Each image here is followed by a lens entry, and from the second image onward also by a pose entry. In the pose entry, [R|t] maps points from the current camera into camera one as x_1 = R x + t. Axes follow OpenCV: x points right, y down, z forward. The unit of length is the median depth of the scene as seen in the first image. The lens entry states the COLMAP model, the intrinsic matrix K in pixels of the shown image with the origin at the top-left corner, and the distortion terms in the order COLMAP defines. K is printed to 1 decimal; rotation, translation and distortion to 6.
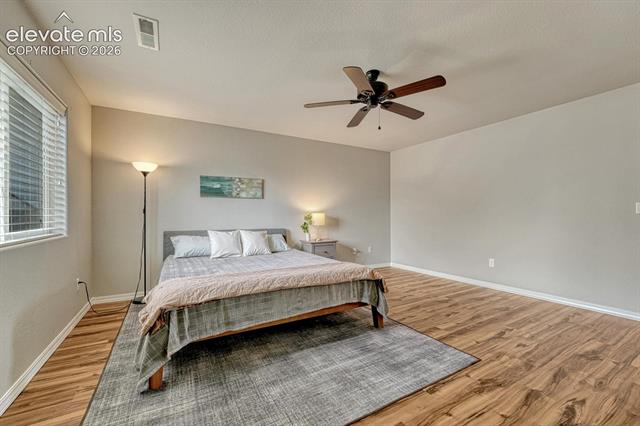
lens RADIAL K [[269.2, 0, 323.9], [0, 269.2, 213.8], [0, 0, 1]] dist [-0.012294, 0.002399]
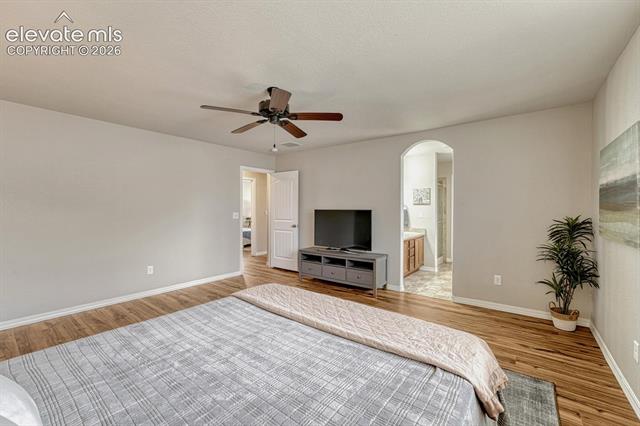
lens RADIAL K [[269.2, 0, 319.0], [0, 269.2, 210.4], [0, 0, 1]] dist [-0.012294, 0.002399]
pose [[-0.387653, -0.003411, 0.921799, -0.715925], [-0.009780, 0.999952, -0.000413, -0.059222], [-0.921753, -0.009175, -0.387668, 1.091148]]
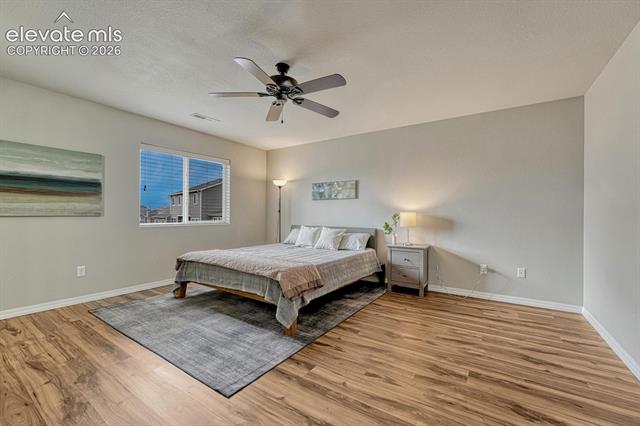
lens RADIAL K [[269.2, 0, 318.5], [0, 269.2, 212.2], [0, 0, 1]] dist [-0.012294, 0.002399]
pose [[0.428952, -0.004754, -0.903315, 0.967976], [-0.000844, 0.999984, -0.005664, 0.004008], [0.903327, 0.003192, 0.428941, 0.616885]]
